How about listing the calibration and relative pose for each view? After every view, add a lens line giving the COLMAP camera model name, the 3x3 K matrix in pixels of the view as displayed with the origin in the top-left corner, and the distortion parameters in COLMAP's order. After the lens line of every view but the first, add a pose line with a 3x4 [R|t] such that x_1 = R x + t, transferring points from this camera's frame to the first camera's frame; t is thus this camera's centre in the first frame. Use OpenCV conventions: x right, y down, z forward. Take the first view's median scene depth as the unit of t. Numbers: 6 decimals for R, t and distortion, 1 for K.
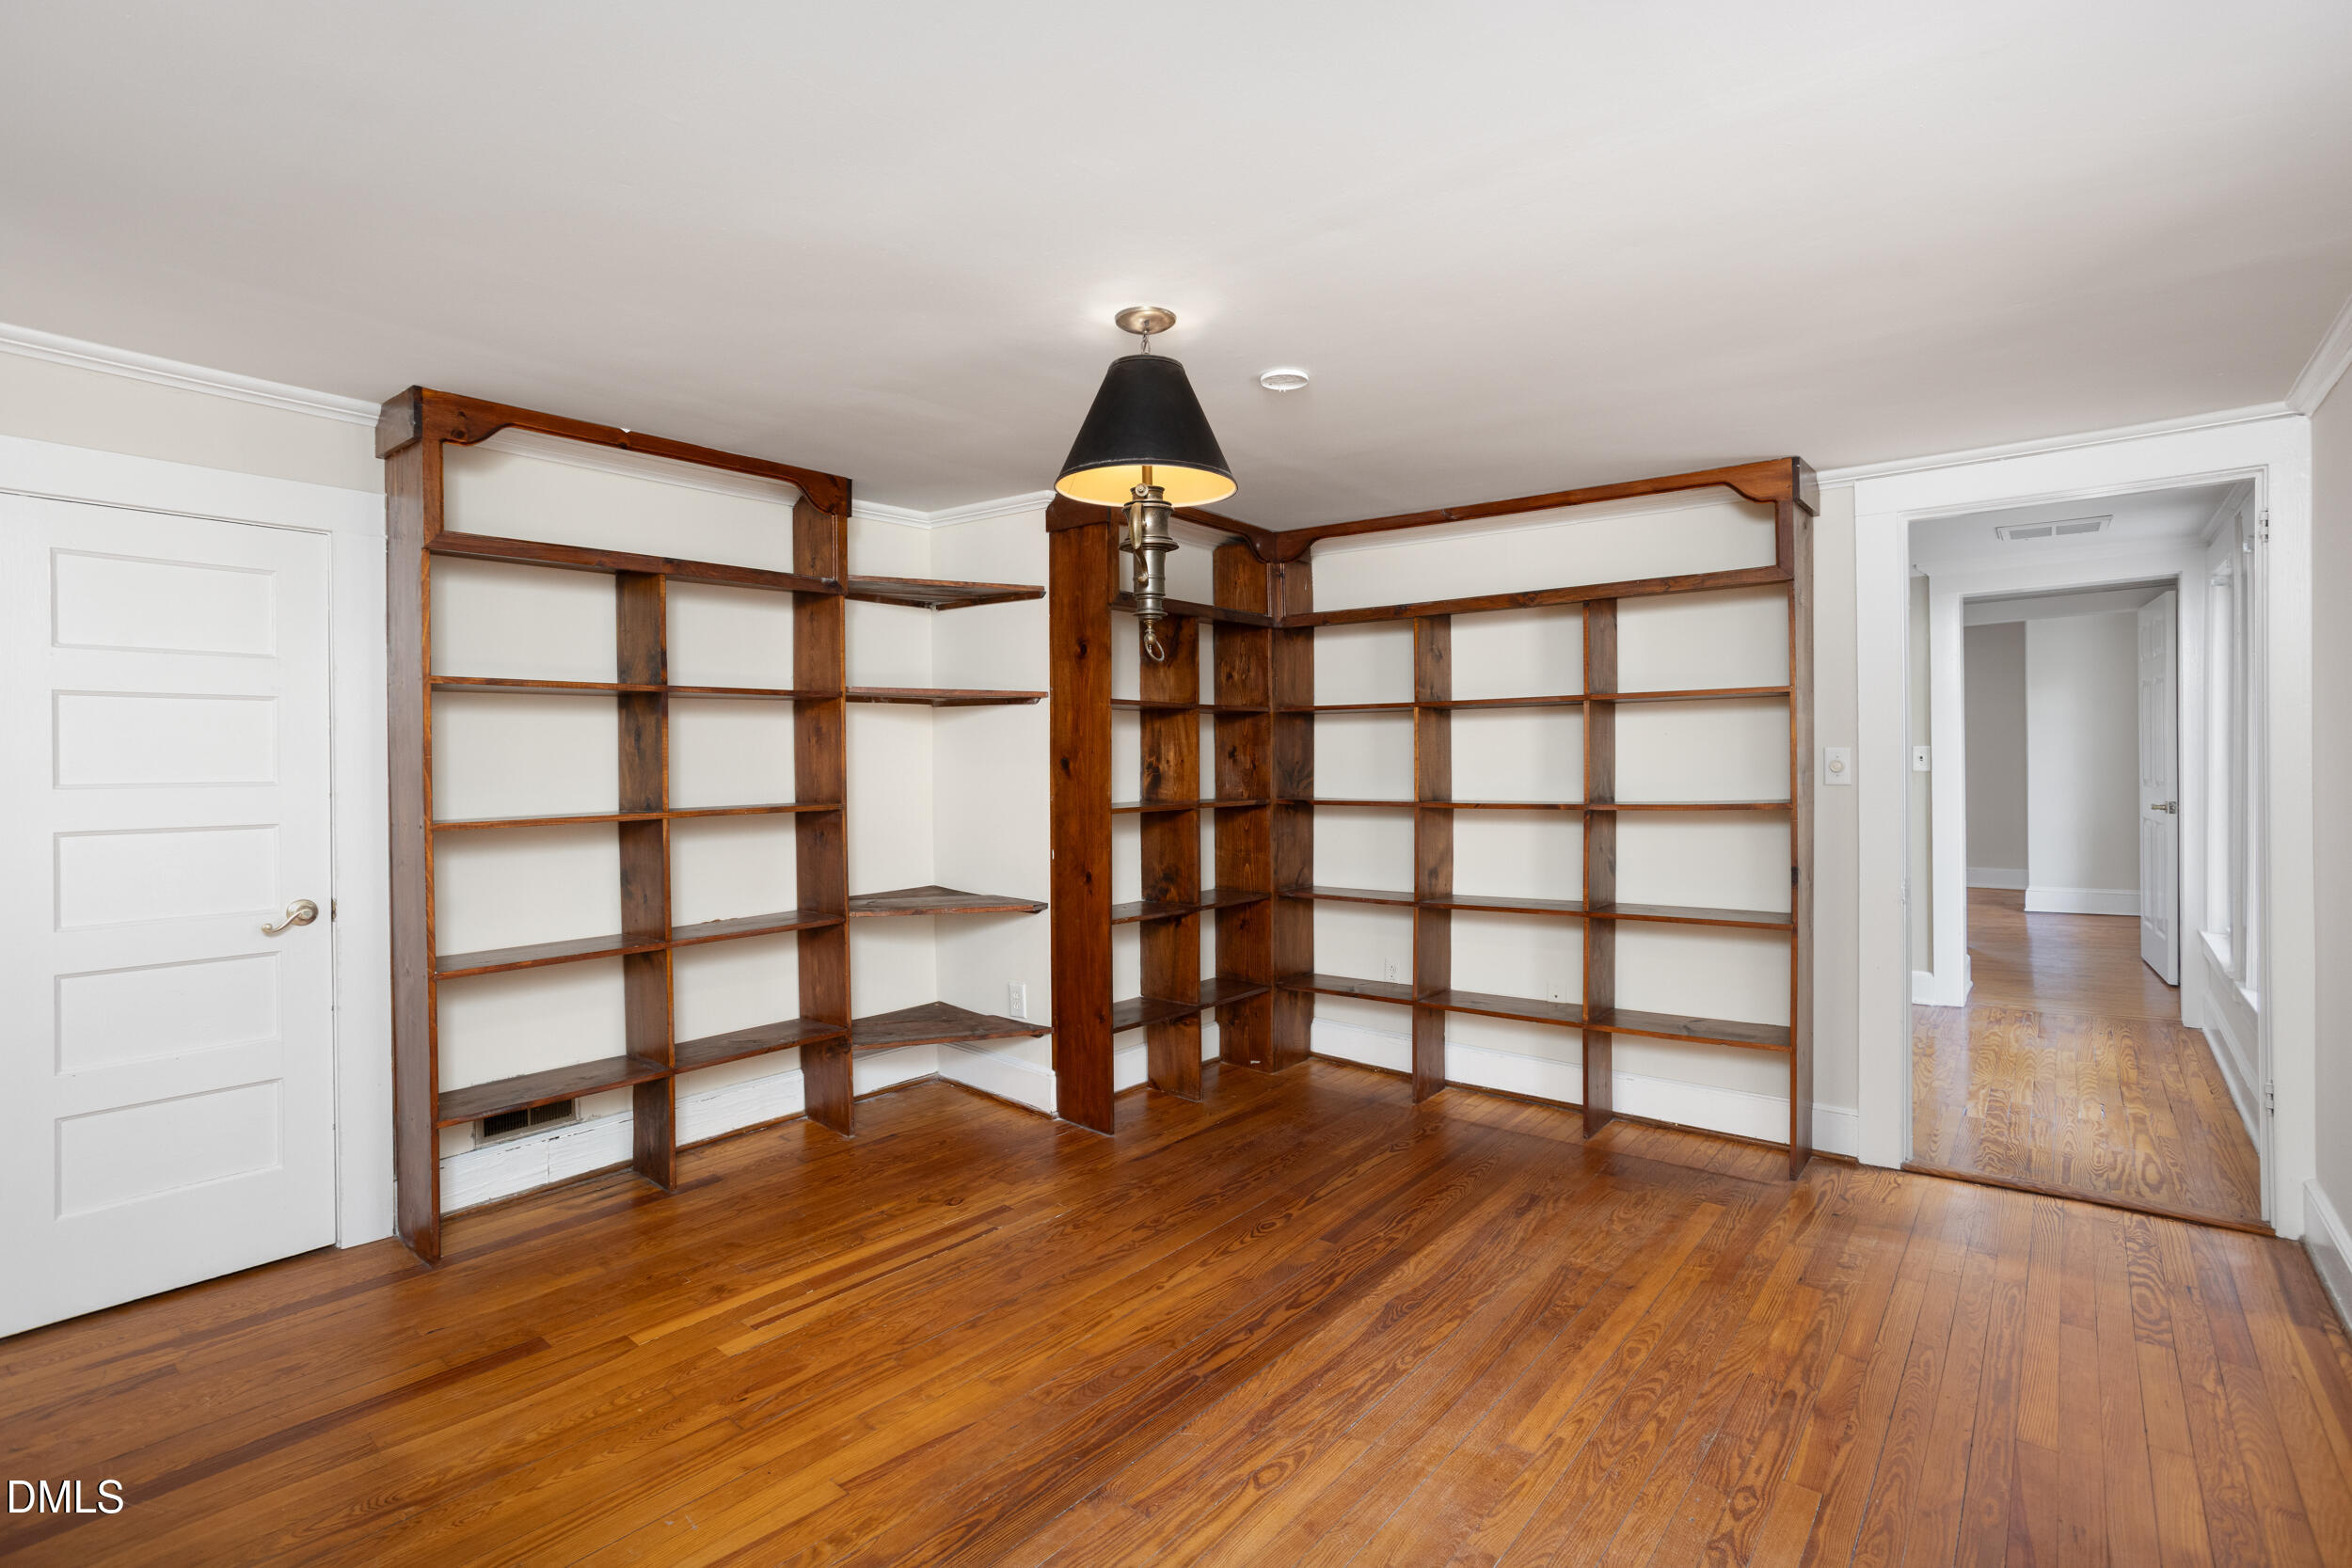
lens RADIAL K [[1185.4, 0, 1184.1], [0, 1185.4, 767.4], [0, 0, 1]] dist [-0.044642, 0.028387]
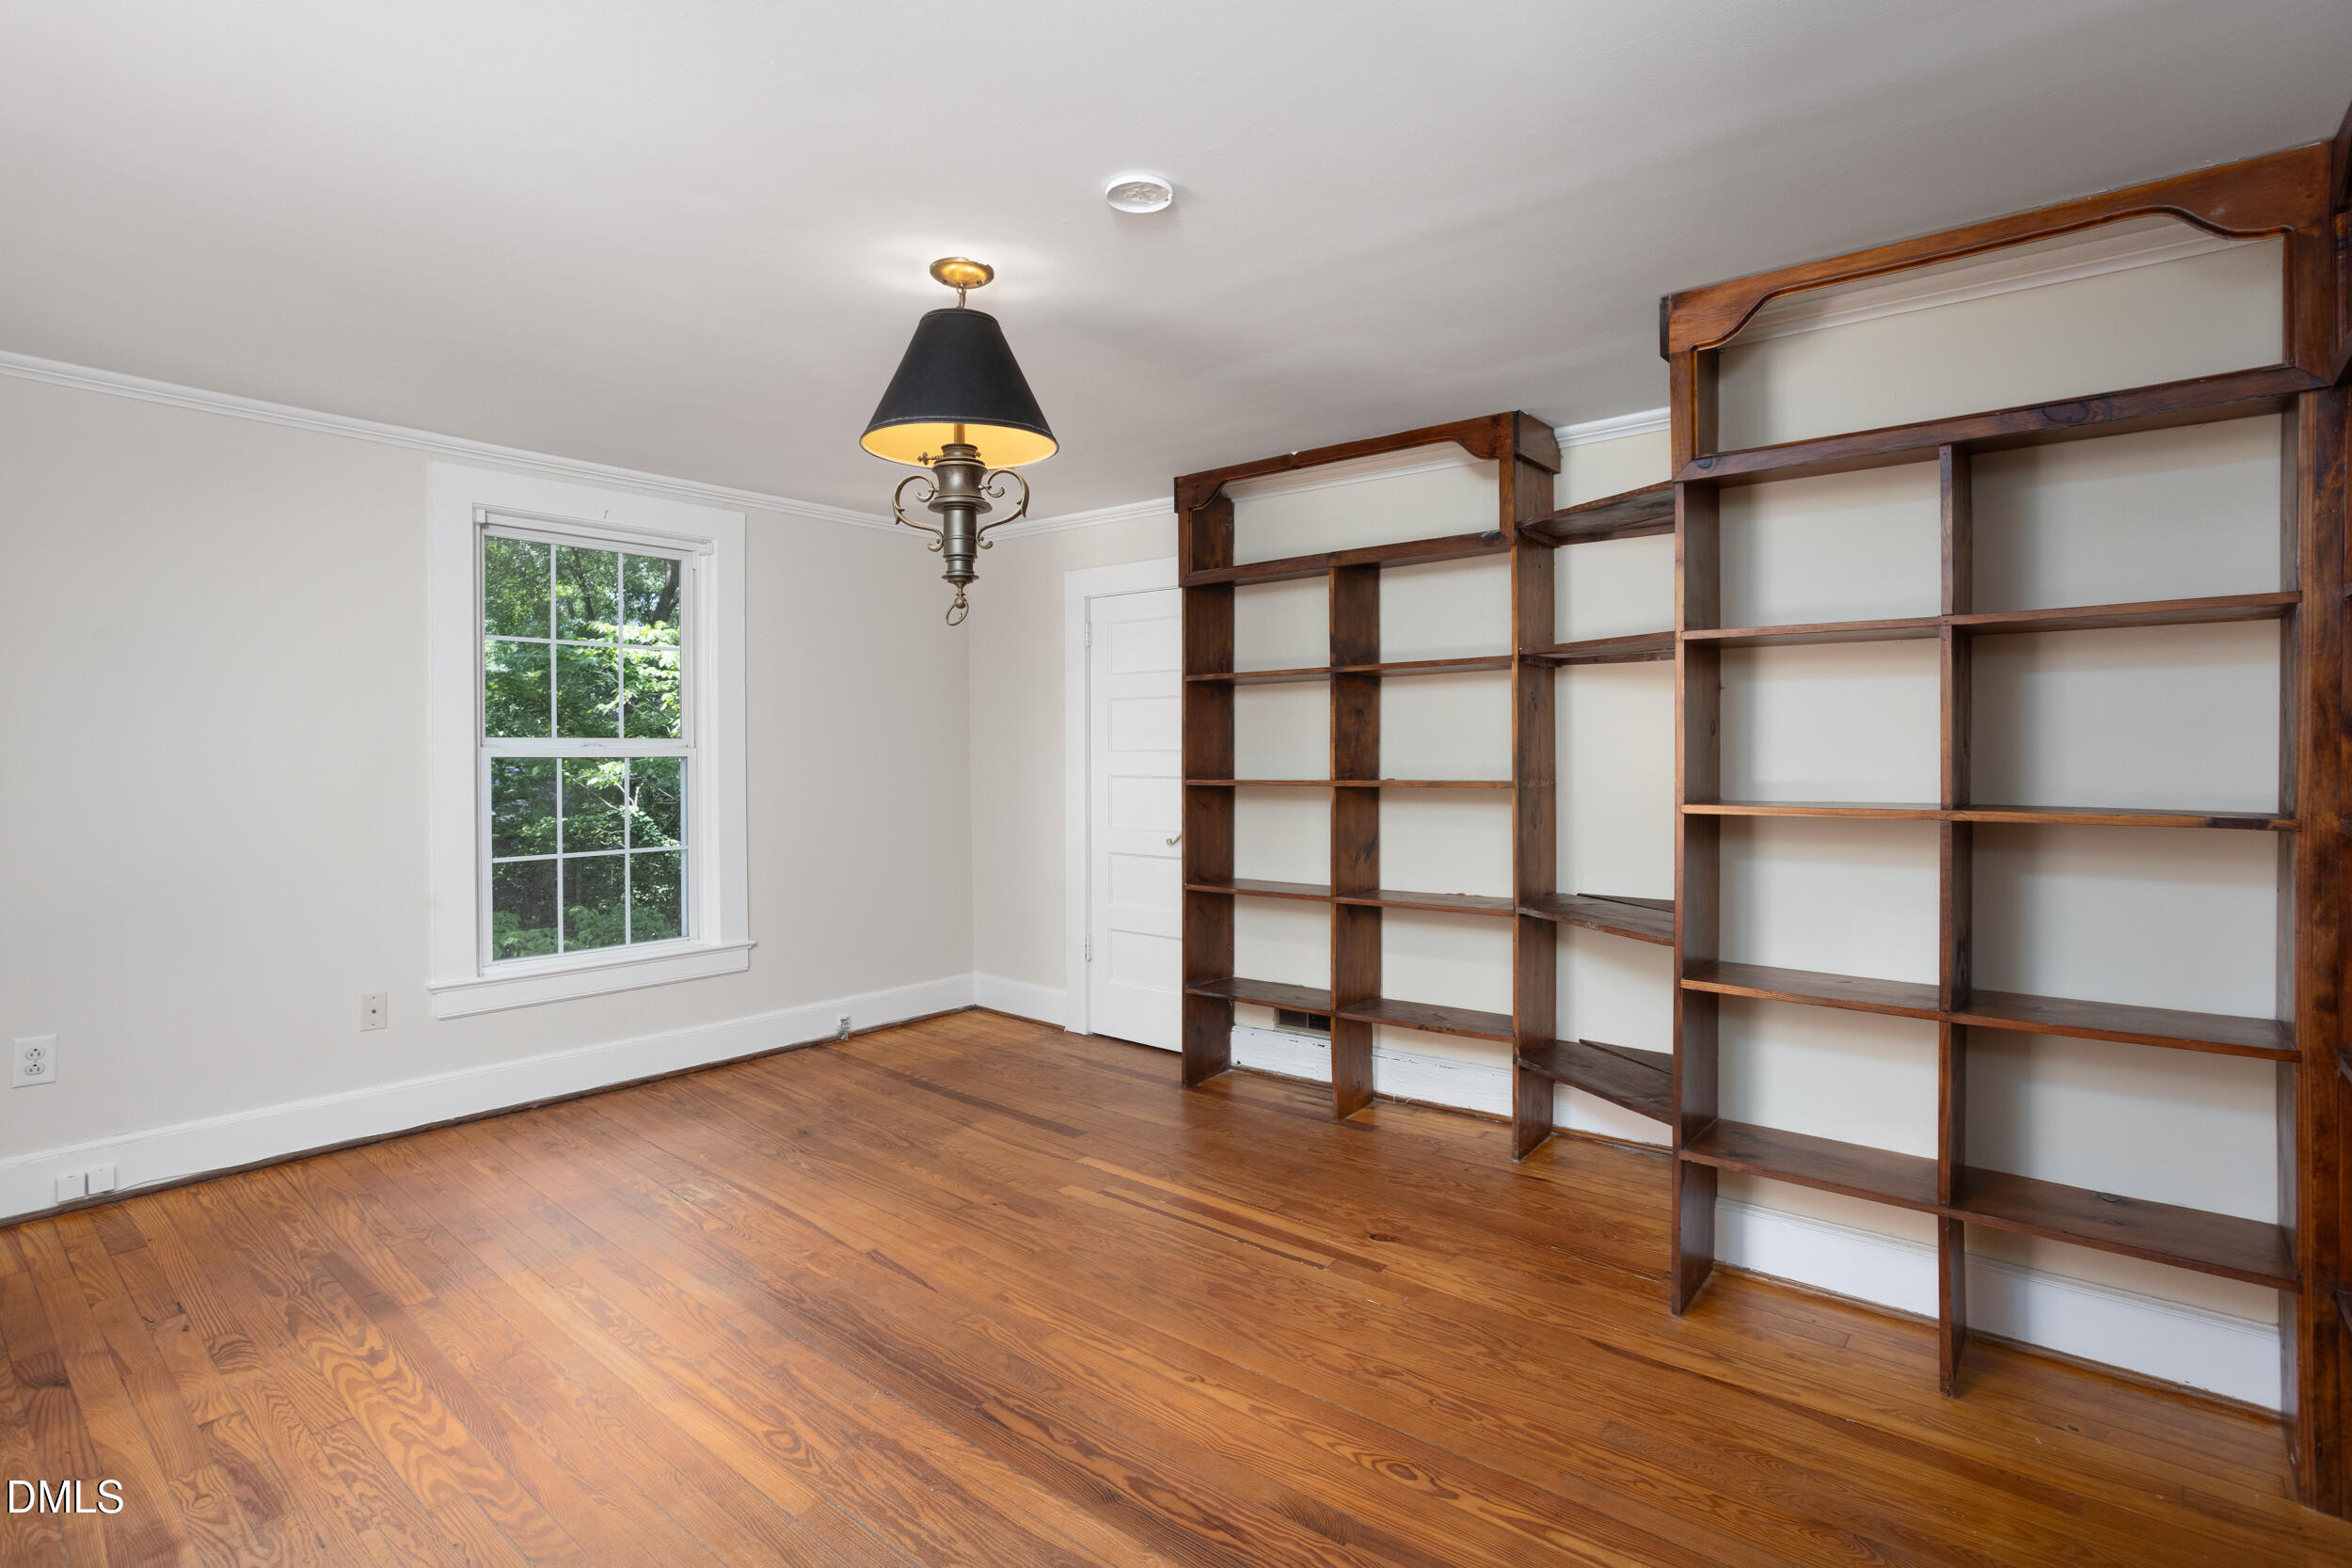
lens RADIAL K [[1185.4, 0, 1184.1], [0, 1185.4, 767.4], [0, 0, 1]] dist [-0.044642, 0.028387]
pose [[-0.049650, 0.019875, -0.998569, 0.779423], [-0.002684, 0.999796, 0.020033, 0.005378], [0.998763, 0.003674, -0.049587, 1.038369]]
